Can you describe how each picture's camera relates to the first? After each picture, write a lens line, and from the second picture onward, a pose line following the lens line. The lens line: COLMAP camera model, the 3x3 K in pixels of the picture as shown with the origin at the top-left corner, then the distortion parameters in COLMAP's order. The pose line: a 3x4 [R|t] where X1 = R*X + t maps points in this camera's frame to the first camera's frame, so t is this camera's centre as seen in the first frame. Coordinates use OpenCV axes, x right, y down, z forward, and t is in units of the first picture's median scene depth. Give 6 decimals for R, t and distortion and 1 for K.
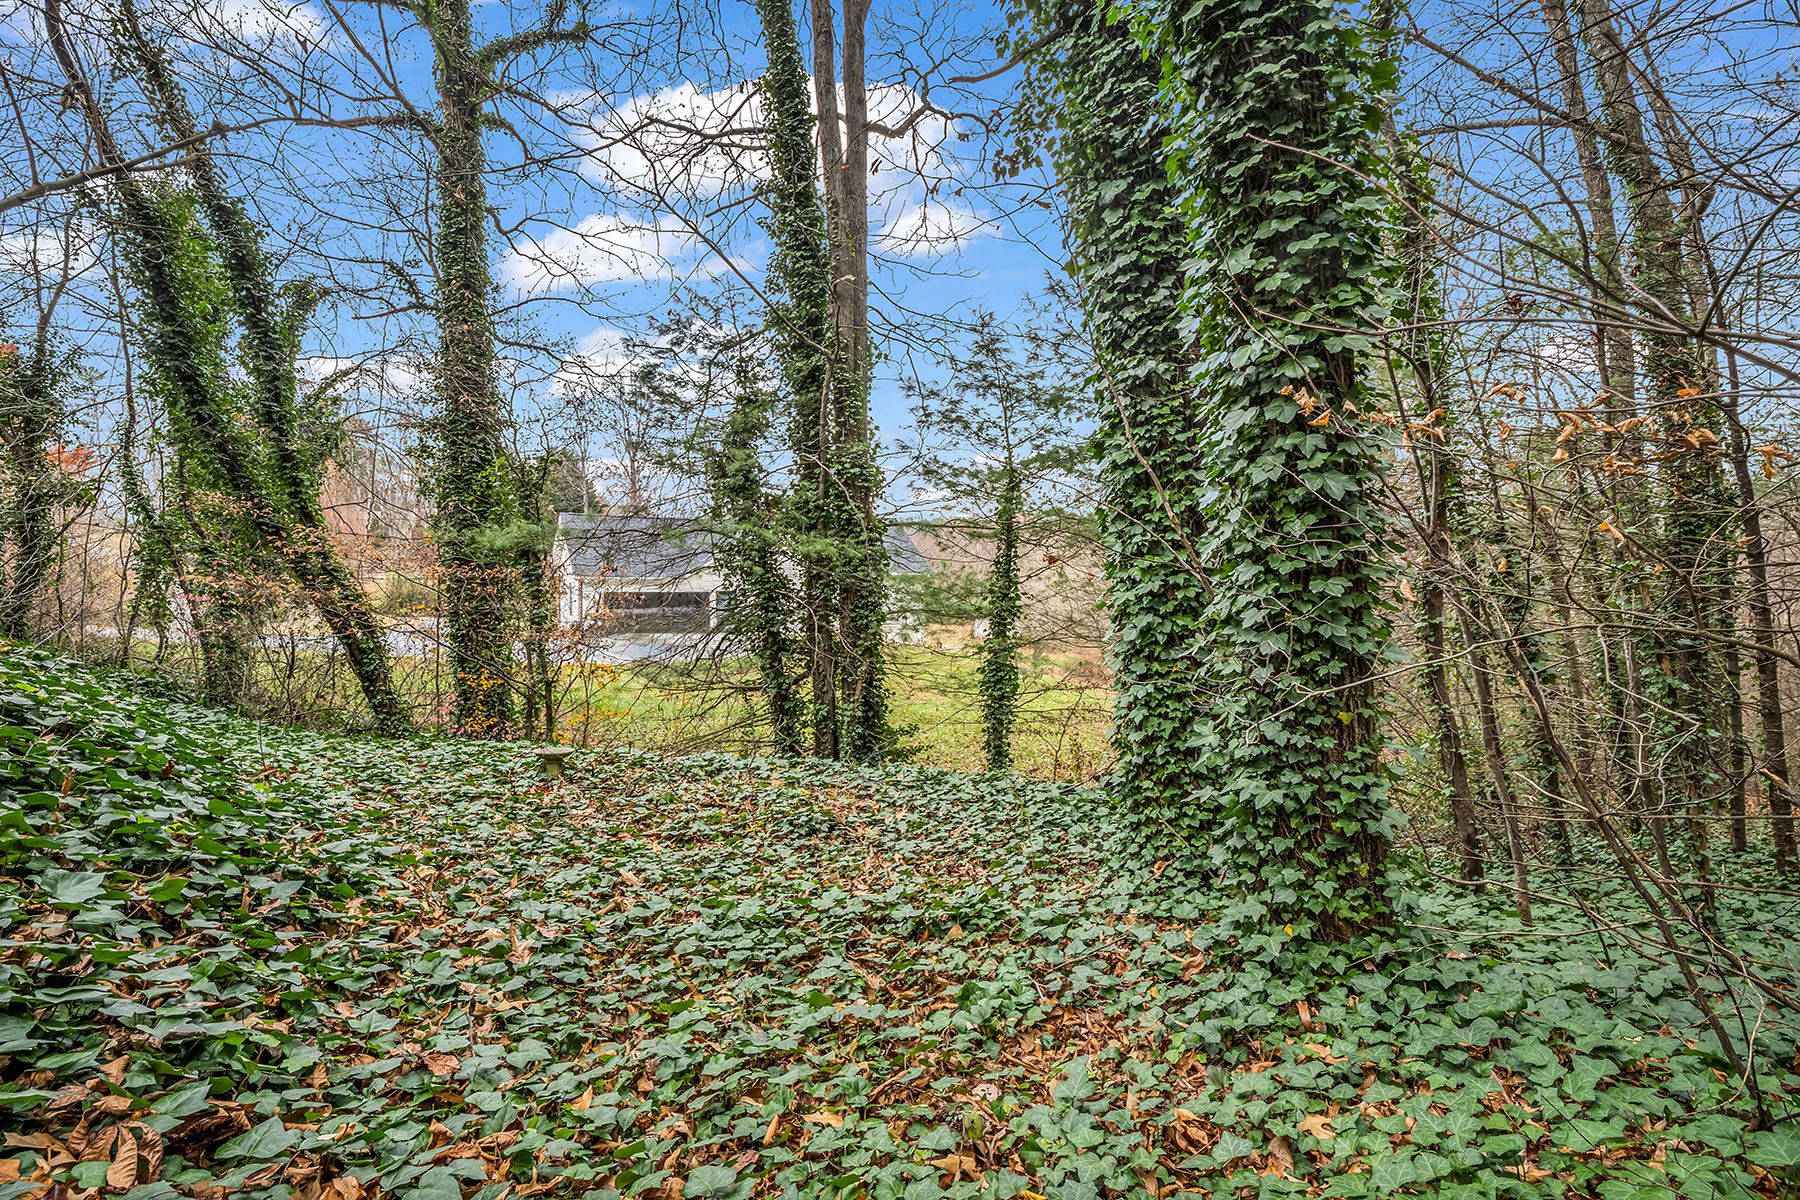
lens RADIAL K [[891.0, 0, 897.0], [0, 891.0, 583.2], [0, 0, 1]] dist [-0.002284, -0.009421]
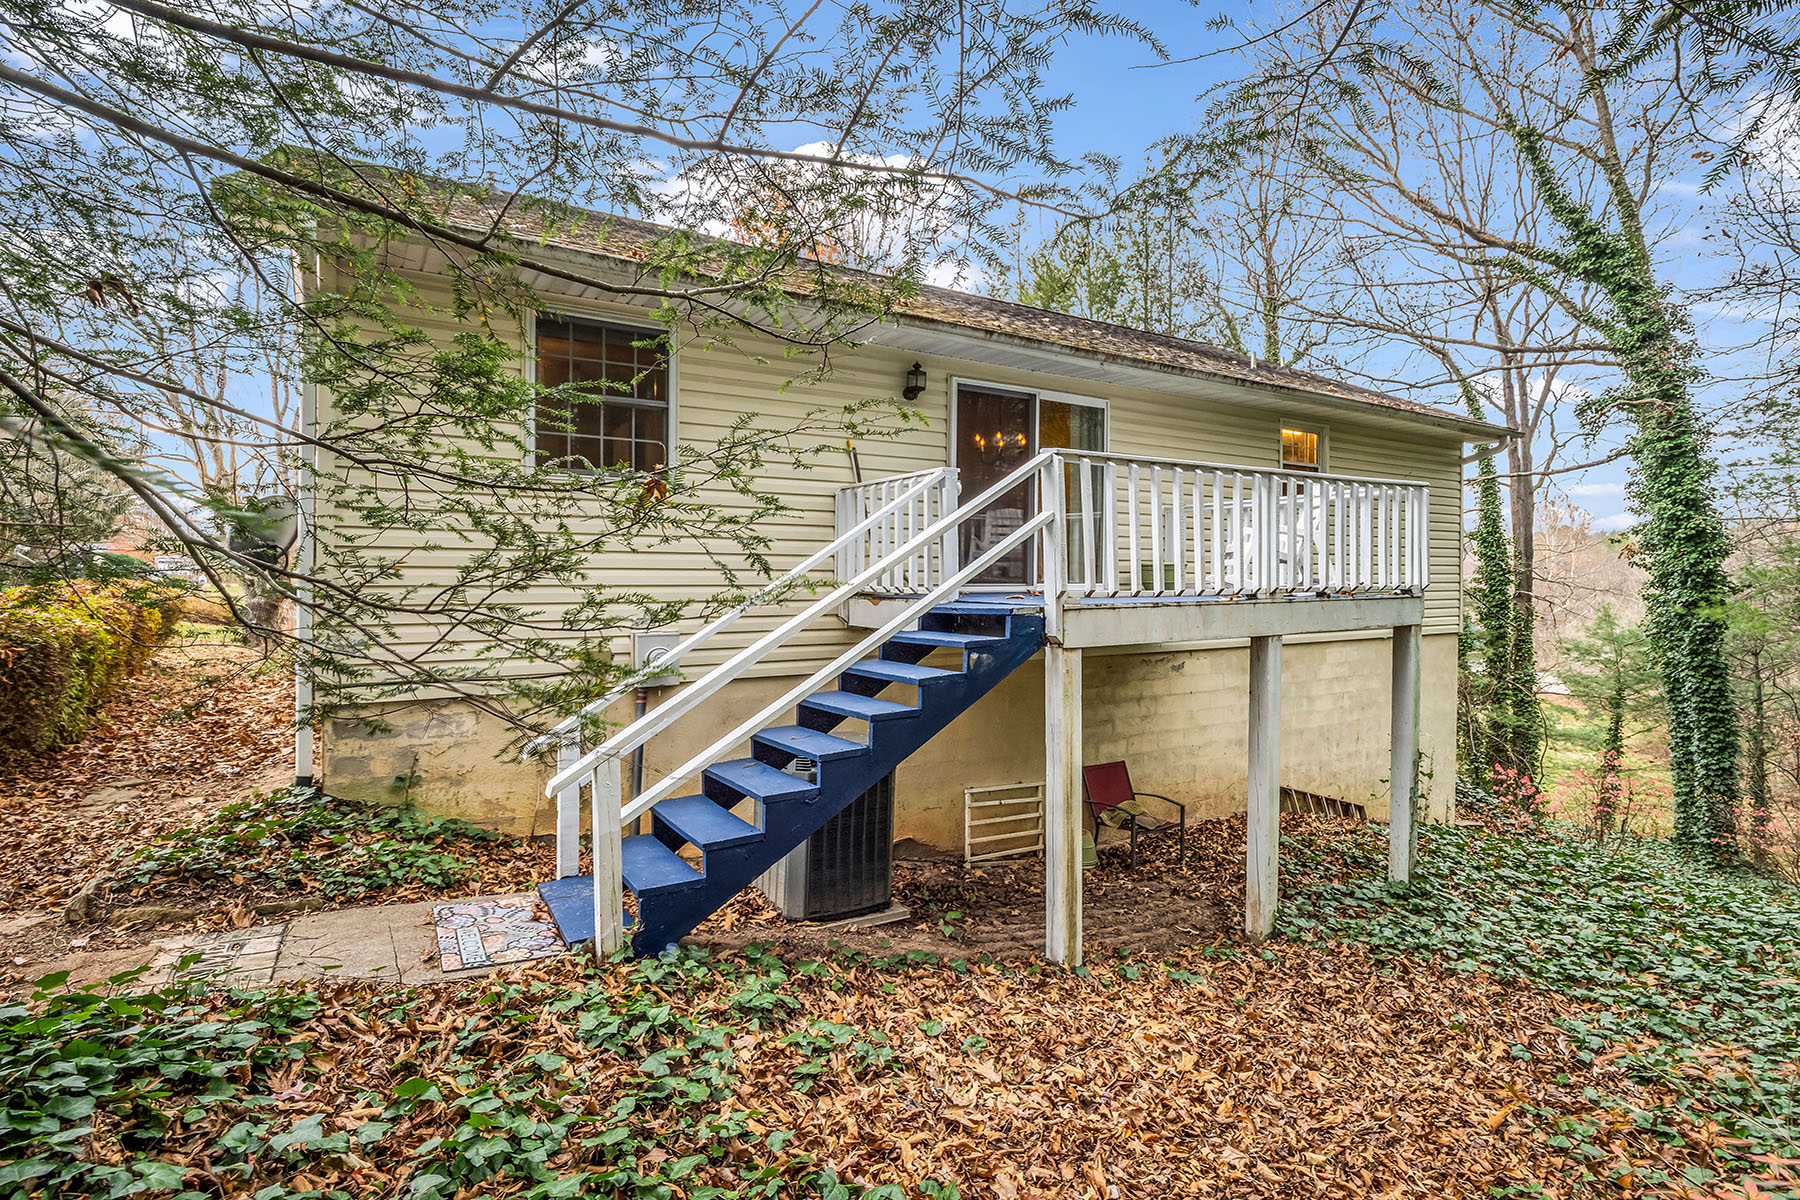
lens RADIAL K [[891.0, 0, 897.0], [0, 891.0, 583.2], [0, 0, 1]] dist [-0.002284, -0.009421]
pose [[0.882548, 0.013613, -0.470025, -1.388322], [-0.018792, 0.999803, -0.006329, -1.163713], [0.469847, 0.014418, 0.882630, -5.857456]]
